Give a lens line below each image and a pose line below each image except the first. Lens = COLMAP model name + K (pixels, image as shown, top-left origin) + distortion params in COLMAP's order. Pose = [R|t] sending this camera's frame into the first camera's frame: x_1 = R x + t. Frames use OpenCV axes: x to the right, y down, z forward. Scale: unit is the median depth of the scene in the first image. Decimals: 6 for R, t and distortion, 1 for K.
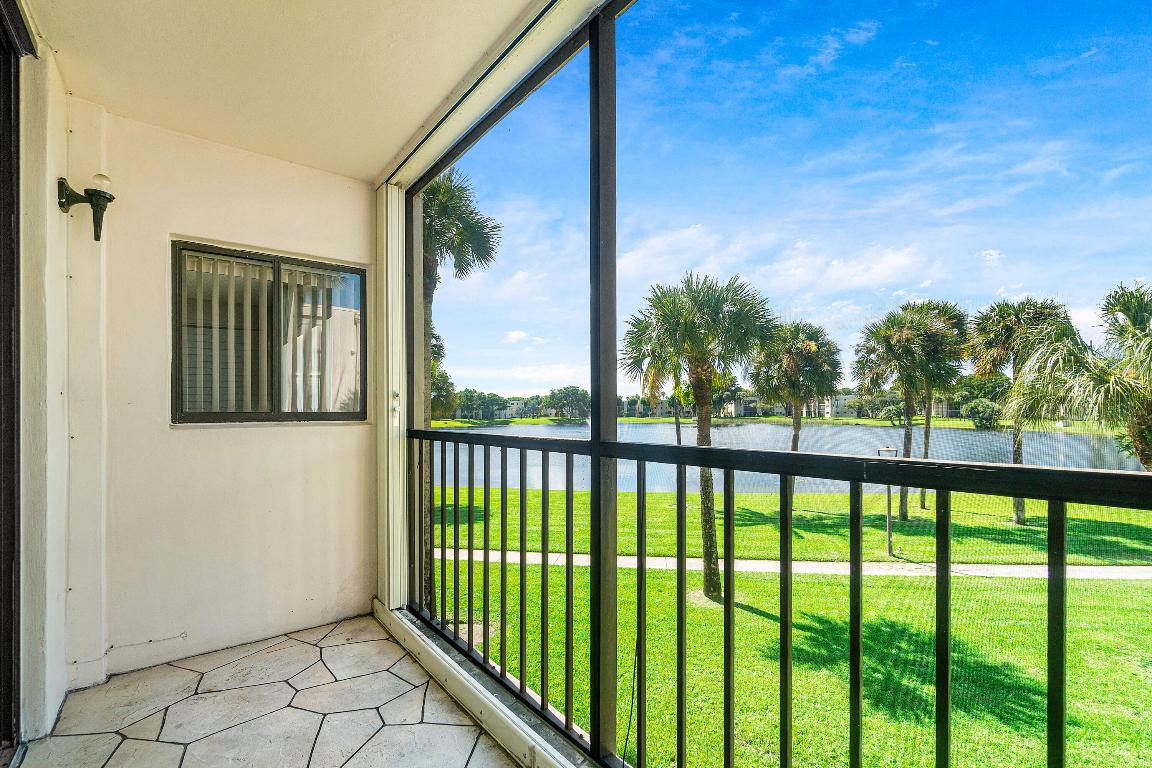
lens RADIAL K [[515.6, 0, 579.8], [0, 515.6, 393.1], [0, 0, 1]] dist [-0.000261, 0.000863]
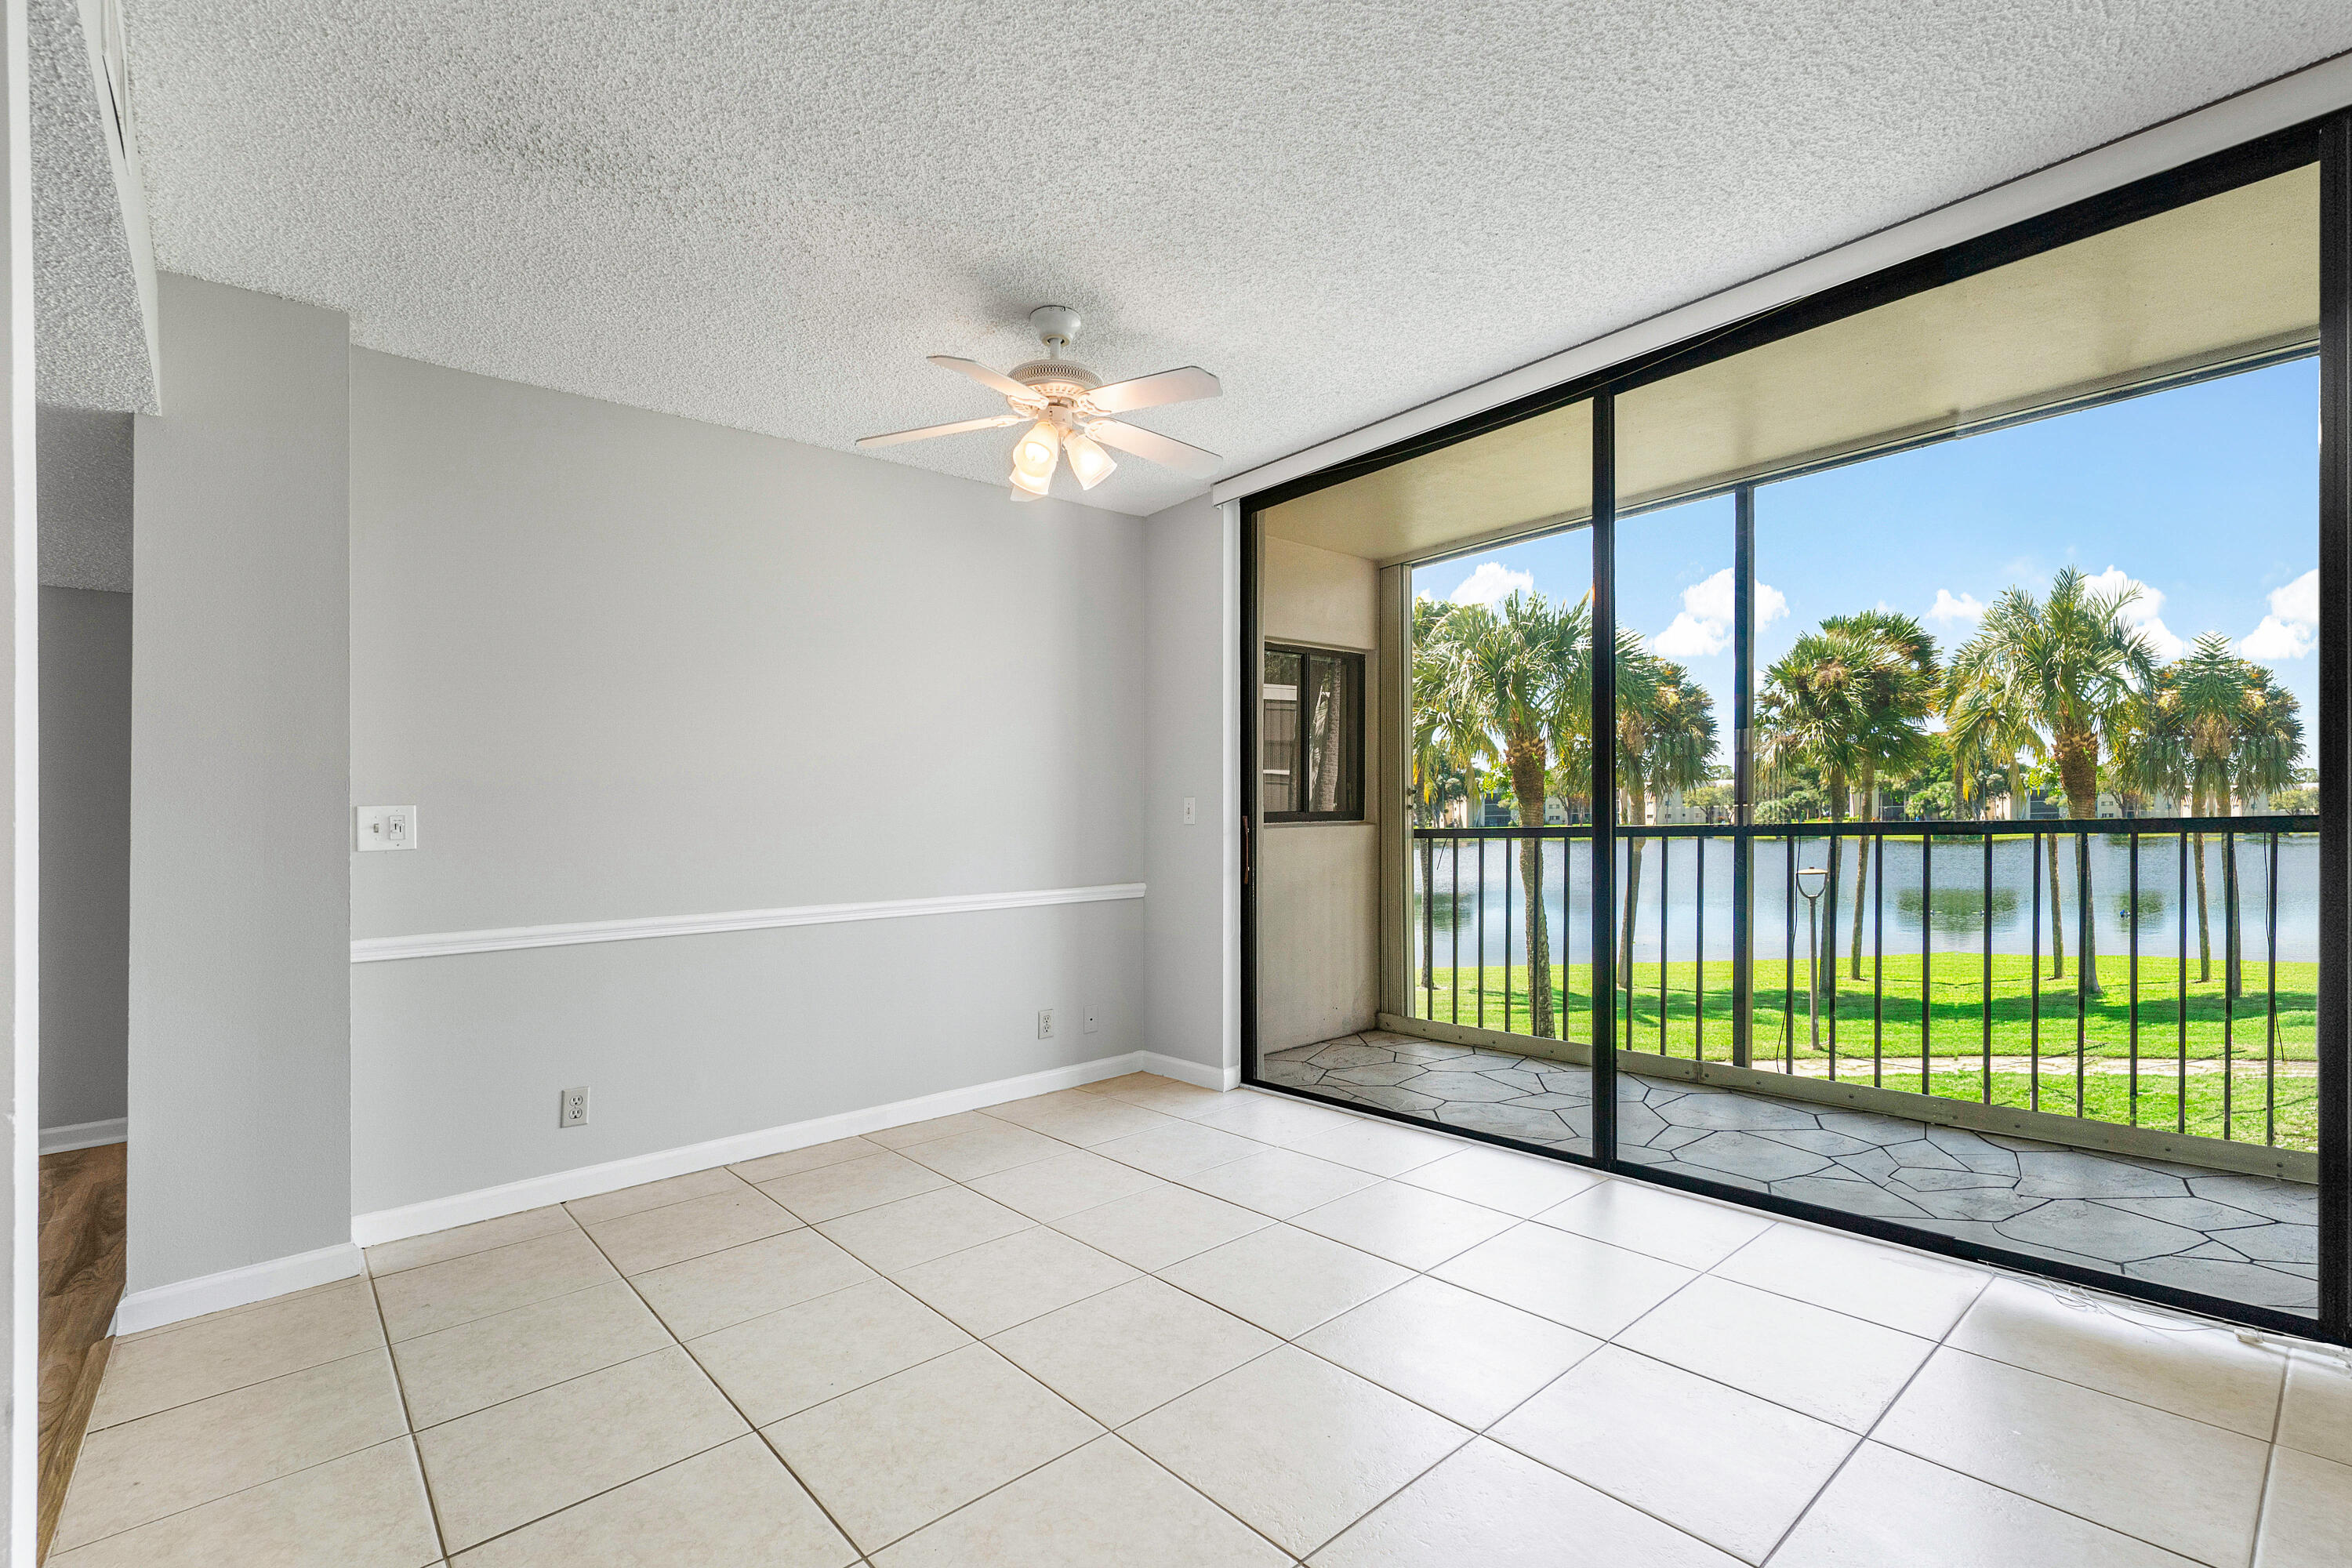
lens RADIAL K [[1052.7, 0, 1191.9], [0, 1052.7, 808.1], [0, 0, 1]] dist [-0.000261, 0.000863]
pose [[0.998825, -0.021017, 0.043668, -0.137840], [0.020099, 0.999570, 0.021341, -0.002578], [-0.044098, -0.020438, 0.998818, -0.146843]]
